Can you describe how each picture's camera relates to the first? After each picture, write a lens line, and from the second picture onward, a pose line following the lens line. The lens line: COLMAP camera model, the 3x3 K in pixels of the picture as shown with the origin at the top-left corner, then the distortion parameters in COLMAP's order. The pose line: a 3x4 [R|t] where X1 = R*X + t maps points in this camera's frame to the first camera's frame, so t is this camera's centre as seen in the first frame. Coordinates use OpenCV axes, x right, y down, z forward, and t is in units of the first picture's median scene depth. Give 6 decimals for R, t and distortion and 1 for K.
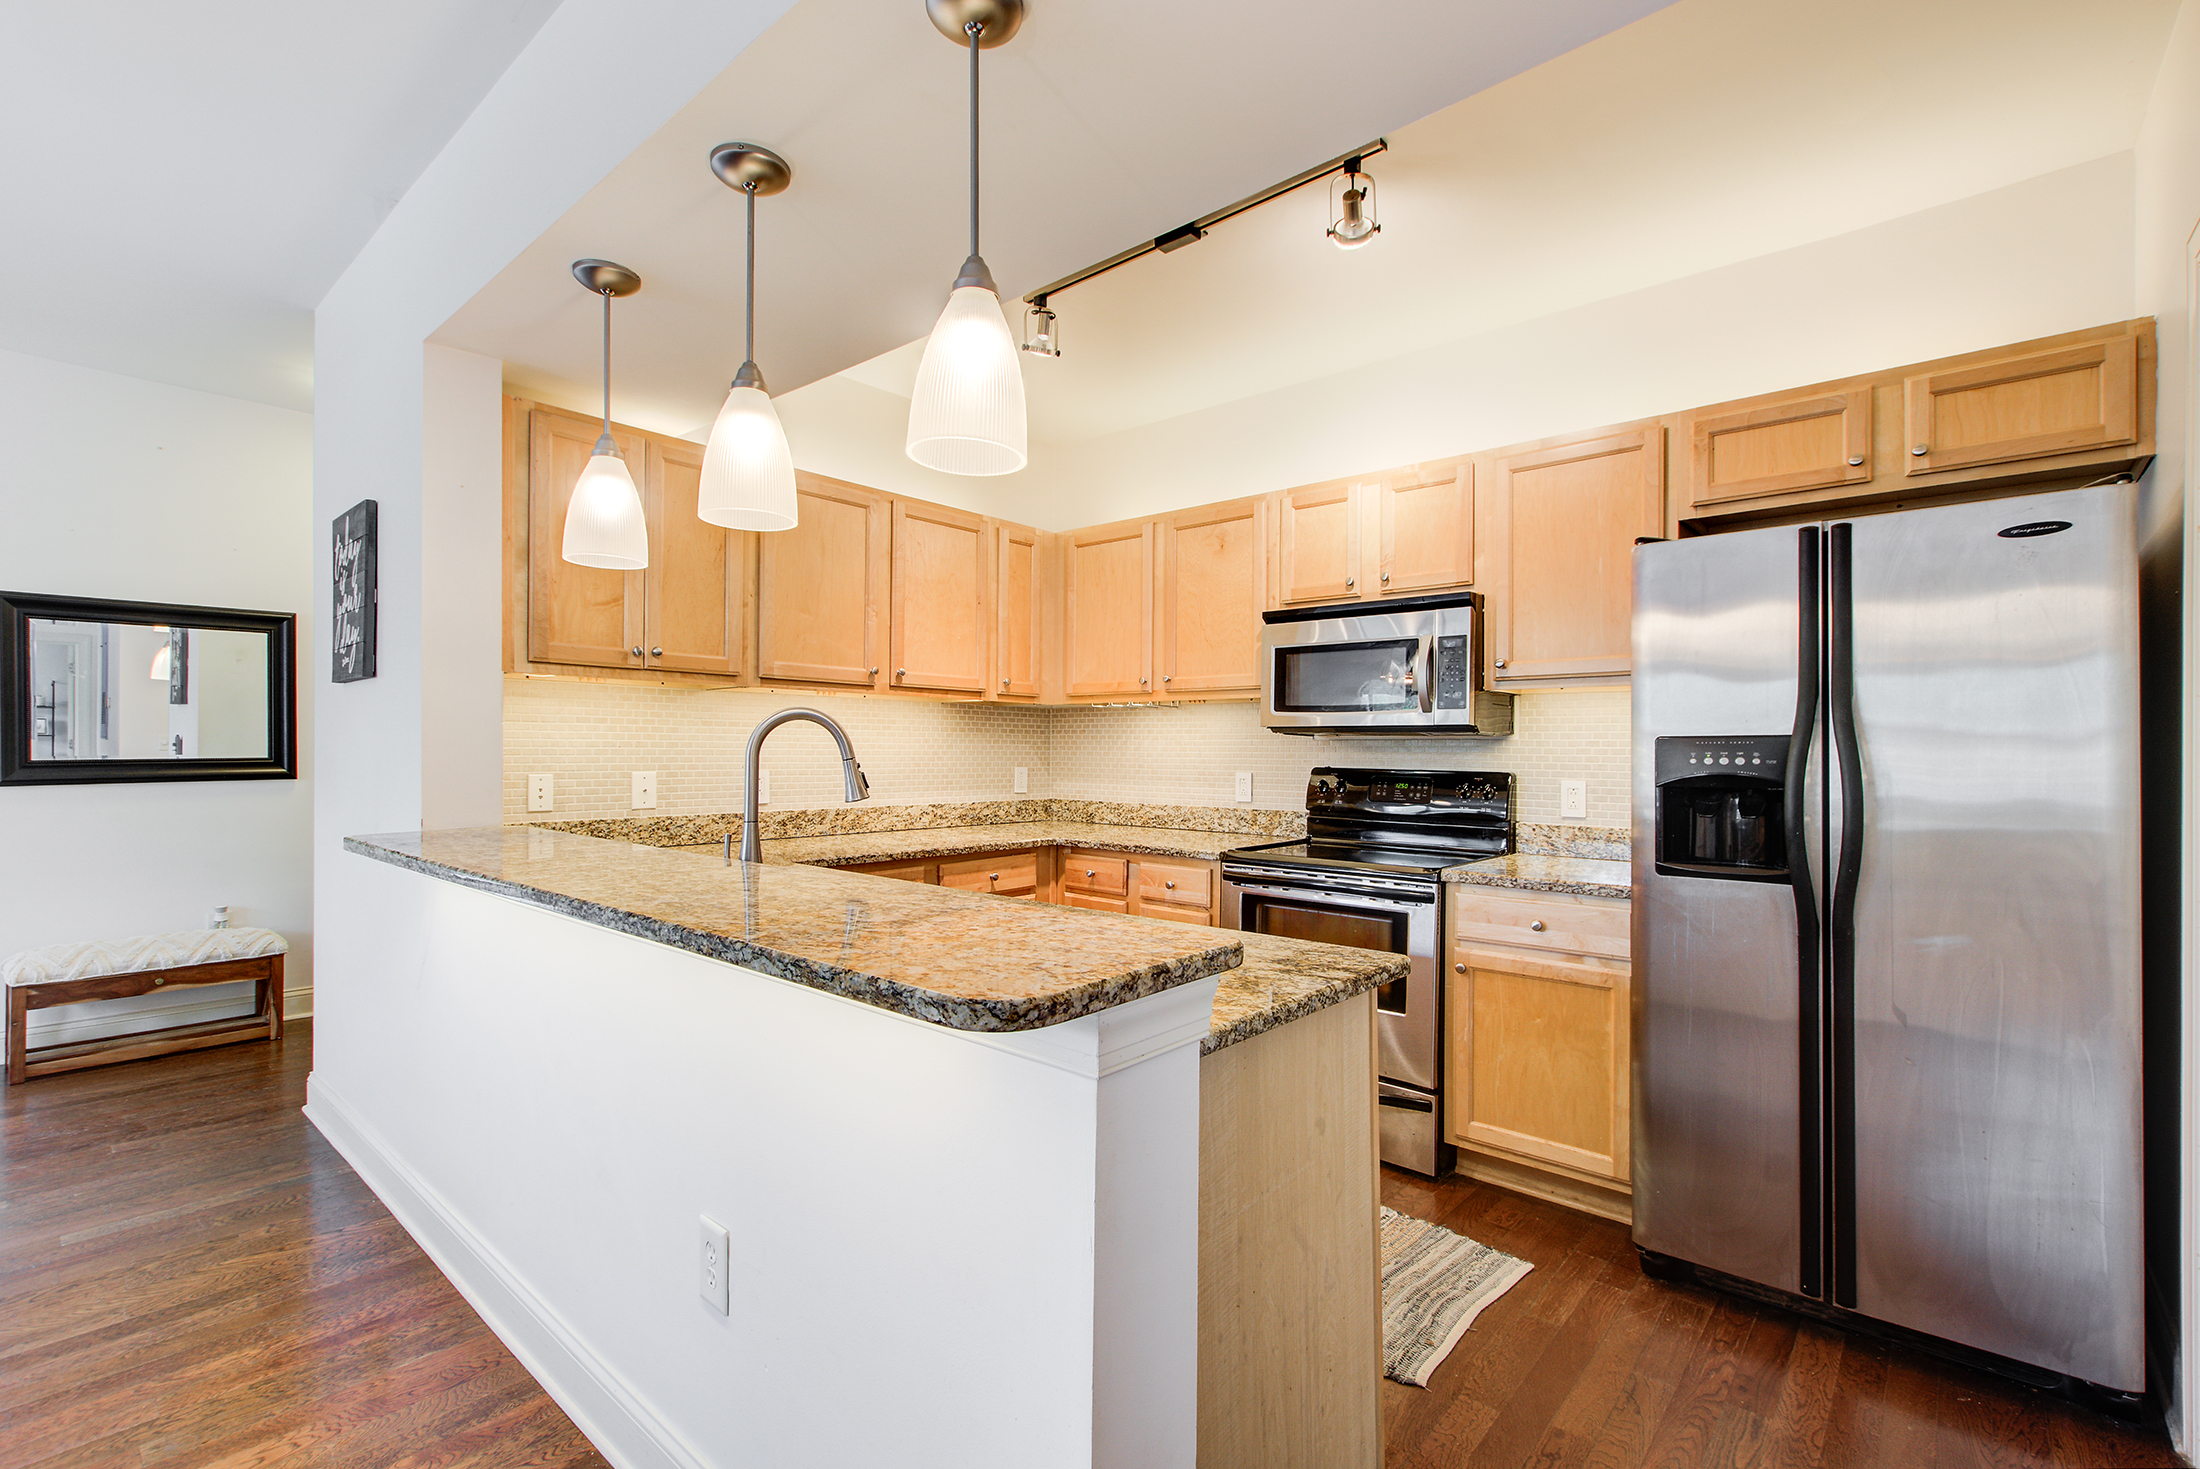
lens RADIAL K [[985.7, 0, 1100.3], [0, 985.7, 747.1], [0, 0, 1]] dist [-0.001321, -0.000653]
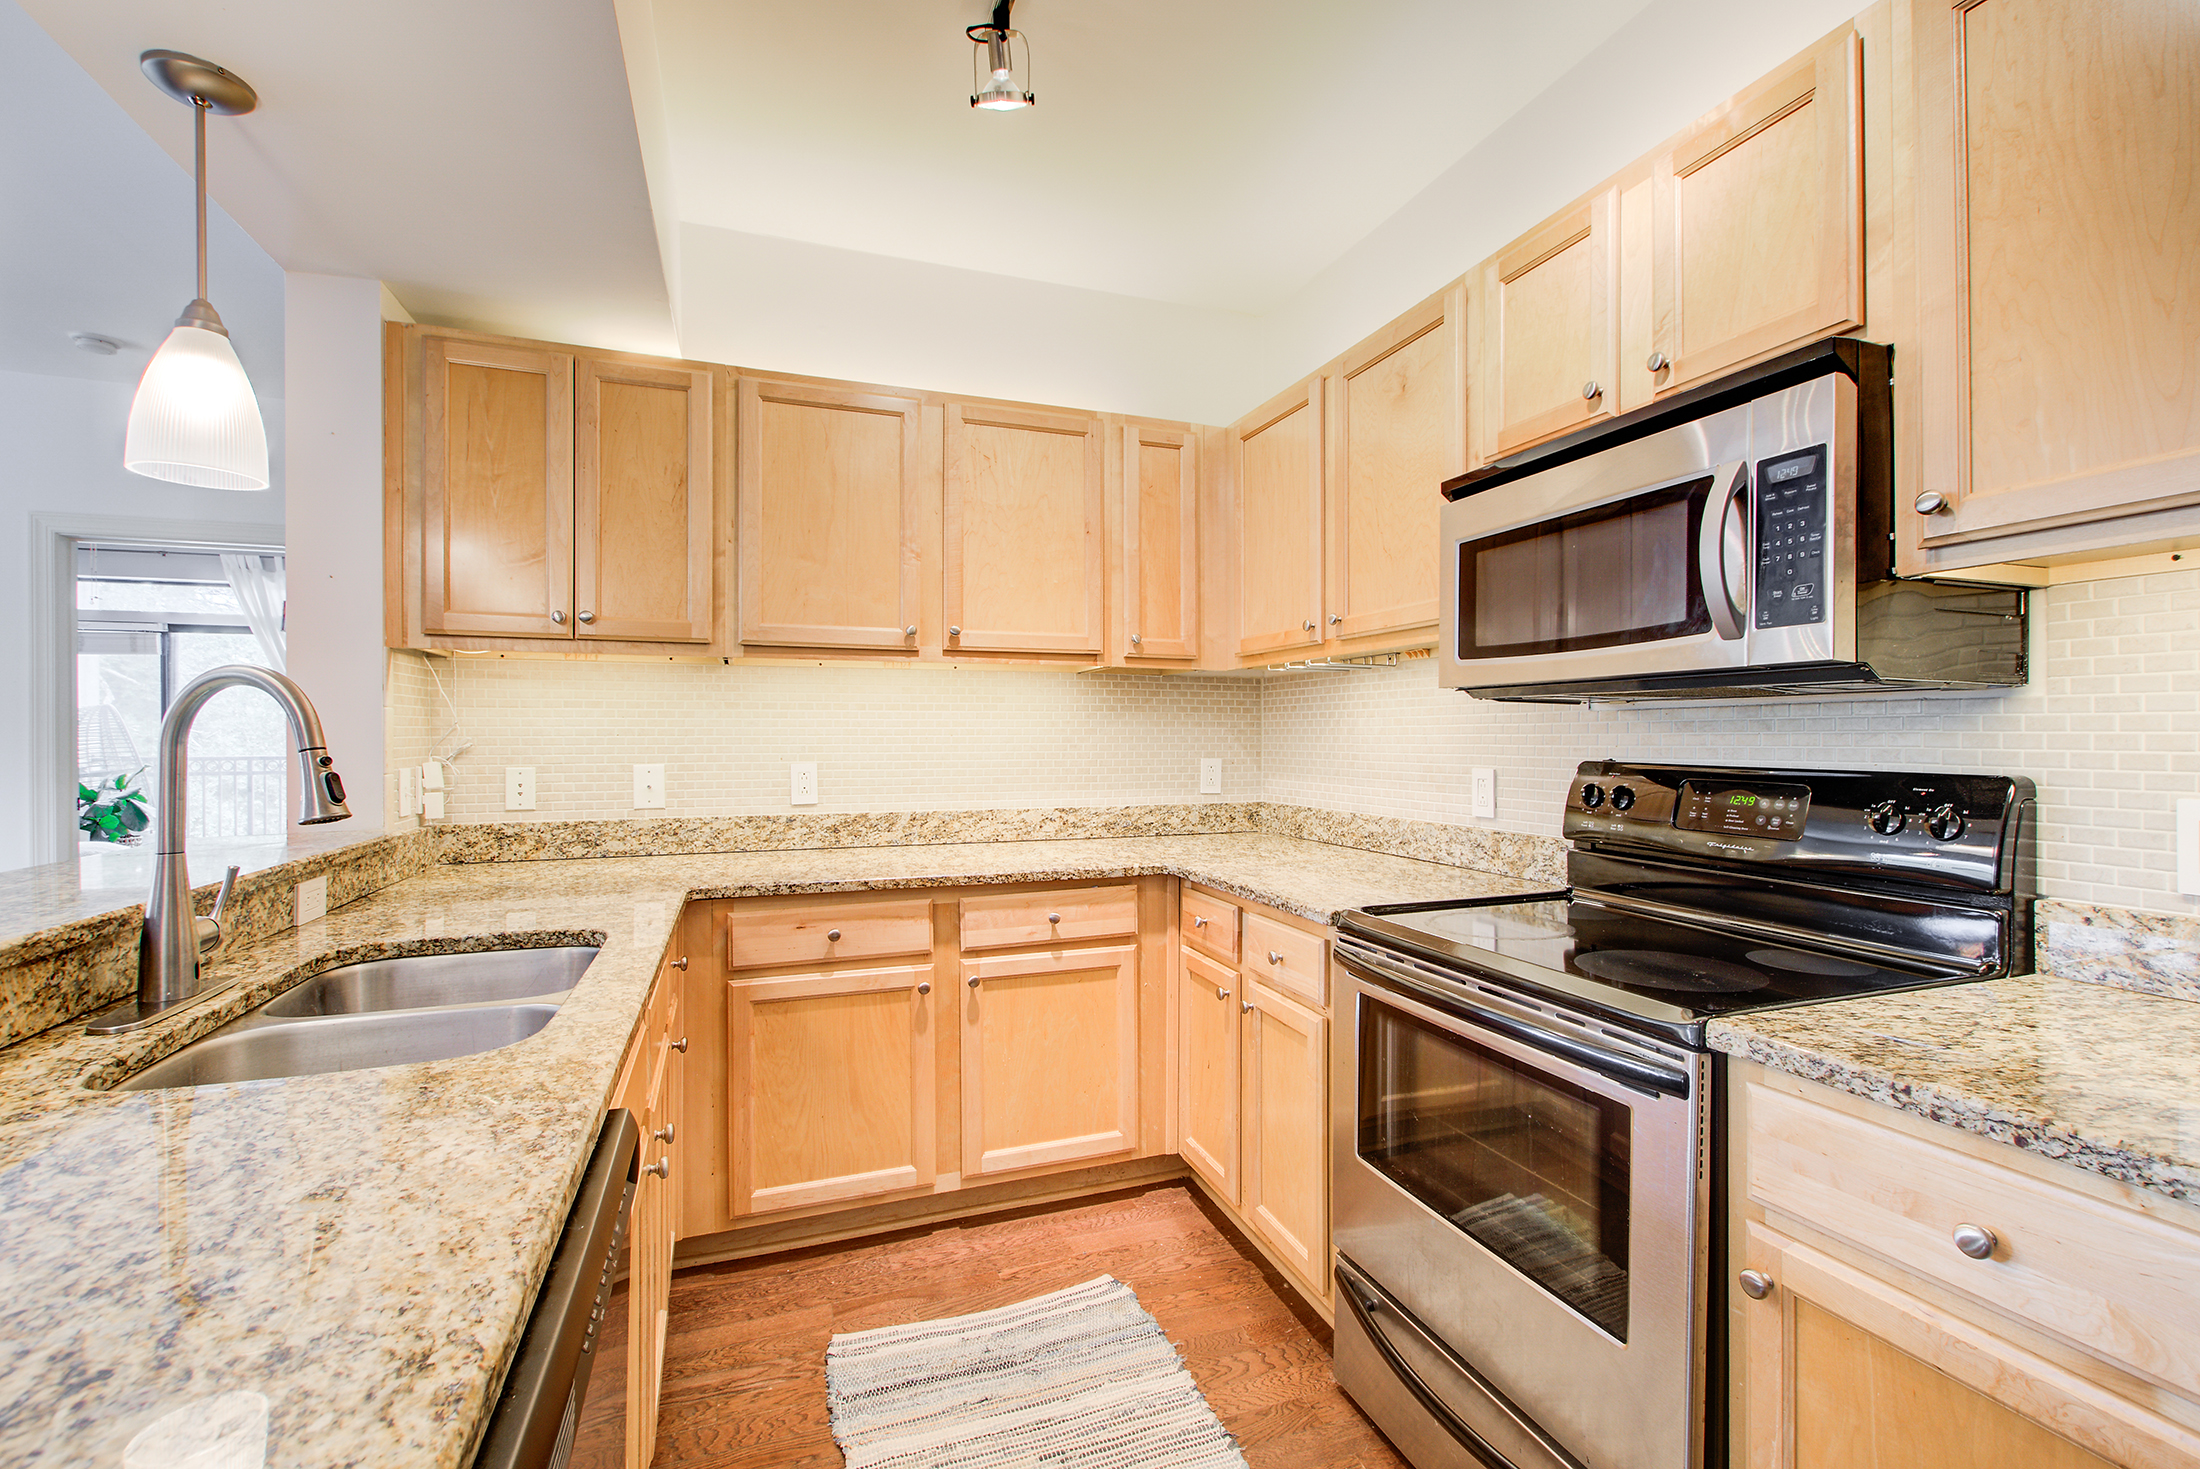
lens RADIAL K [[962.7, 0, 1121.8], [0, 962.7, 737.5], [0, 0, 1]] dist [0.000909, -0.000341]
pose [[0.879814, -0.008926, -0.475235, 0.257885], [0.009764, 0.999952, -0.000706, 0.005907], [0.475218, -0.004019, 0.879859, 0.429618]]
